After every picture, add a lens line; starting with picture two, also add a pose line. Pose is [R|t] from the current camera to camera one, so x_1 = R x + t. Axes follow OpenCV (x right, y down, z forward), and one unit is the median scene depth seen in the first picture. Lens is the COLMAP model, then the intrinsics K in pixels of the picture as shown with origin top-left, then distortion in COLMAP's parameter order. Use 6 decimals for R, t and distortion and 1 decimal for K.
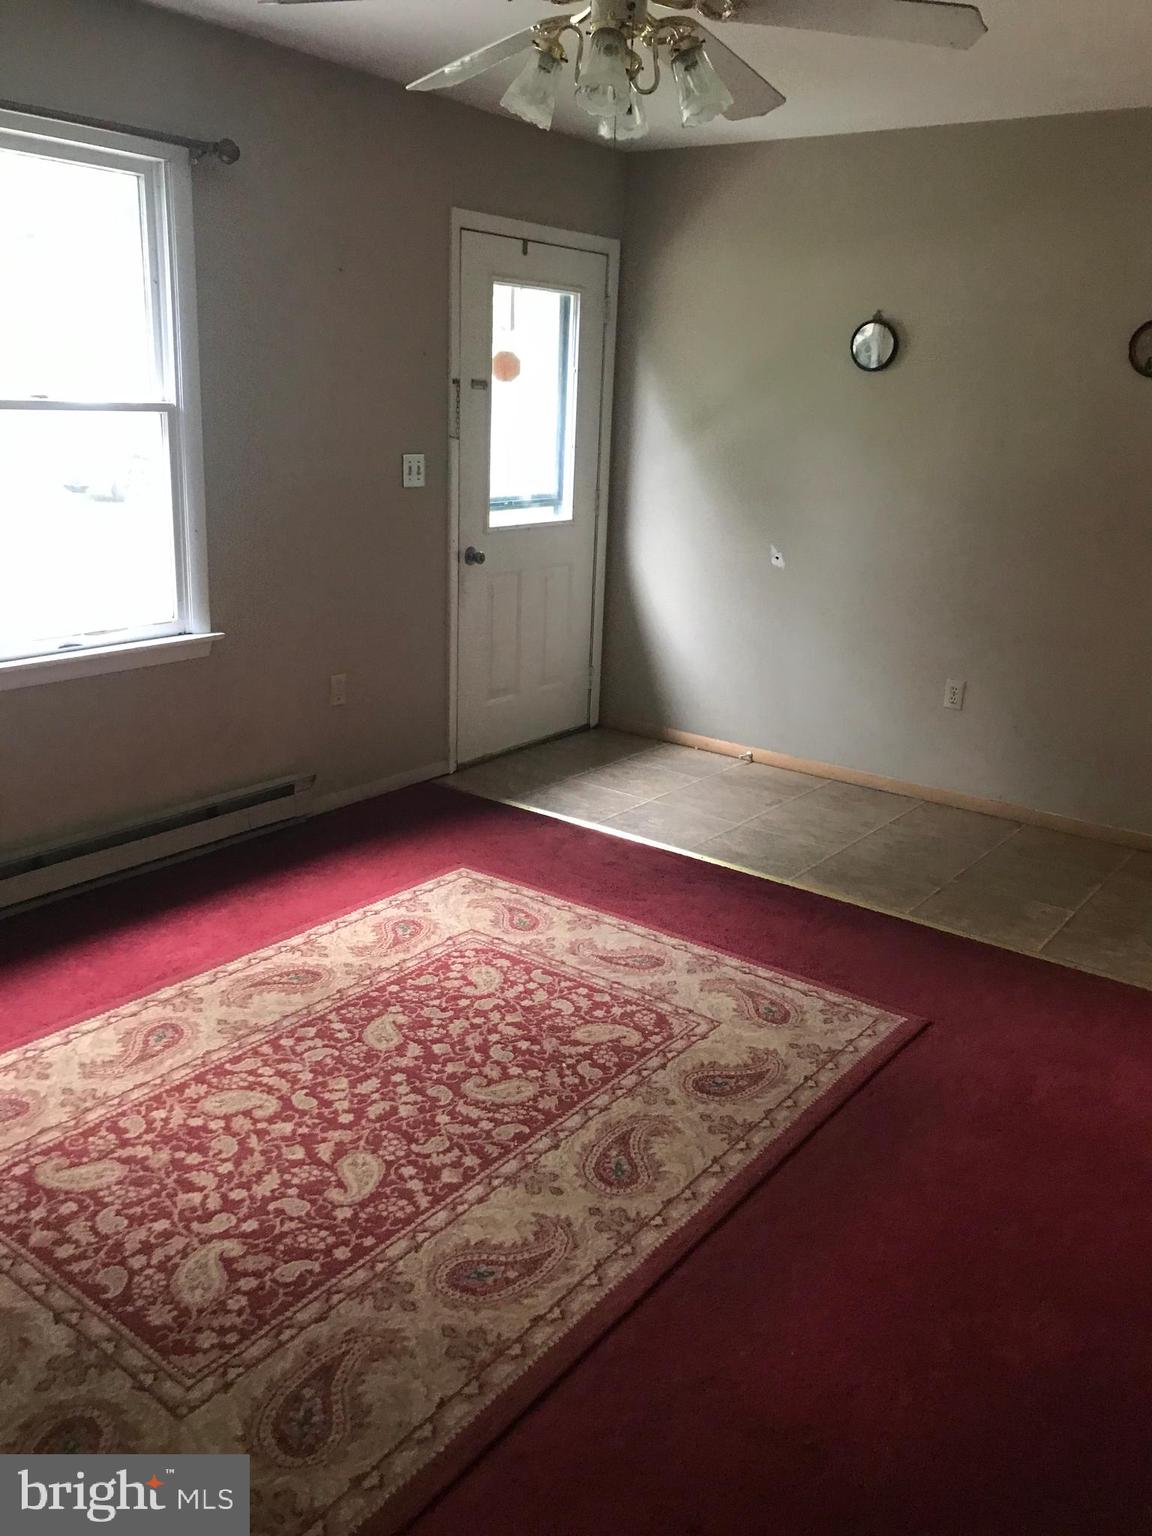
lens RADIAL K [[1254.0, 0, 577.5], [0, 1254.0, 759.0], [0, 0, 1]] dist [0.032648, -0.040449]
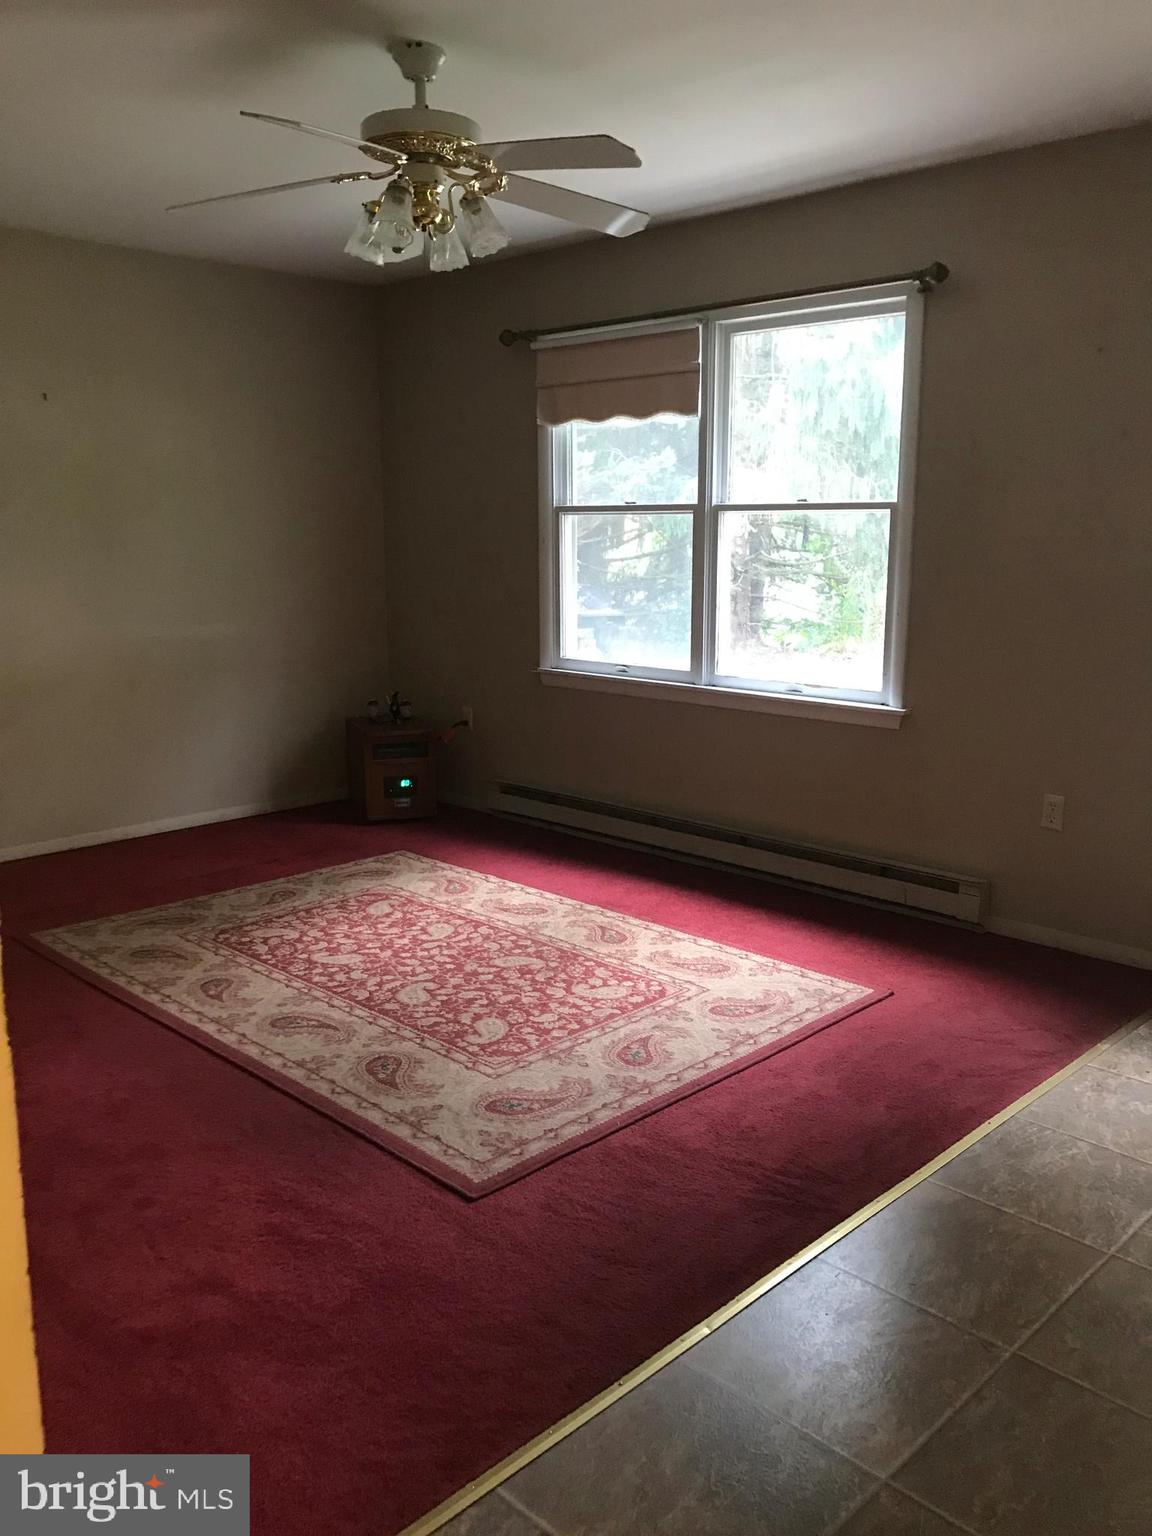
lens RADIAL K [[1249.8, 0, 594.5], [0, 1249.8, 772.5], [0, 0, 1]] dist [0.085254, -0.003400]
pose [[-0.124297, 0.163636, -0.978659, 1.105934], [-0.287263, 0.938135, 0.193345, -0.247896], [0.949753, 0.305165, -0.069600, 1.137539]]
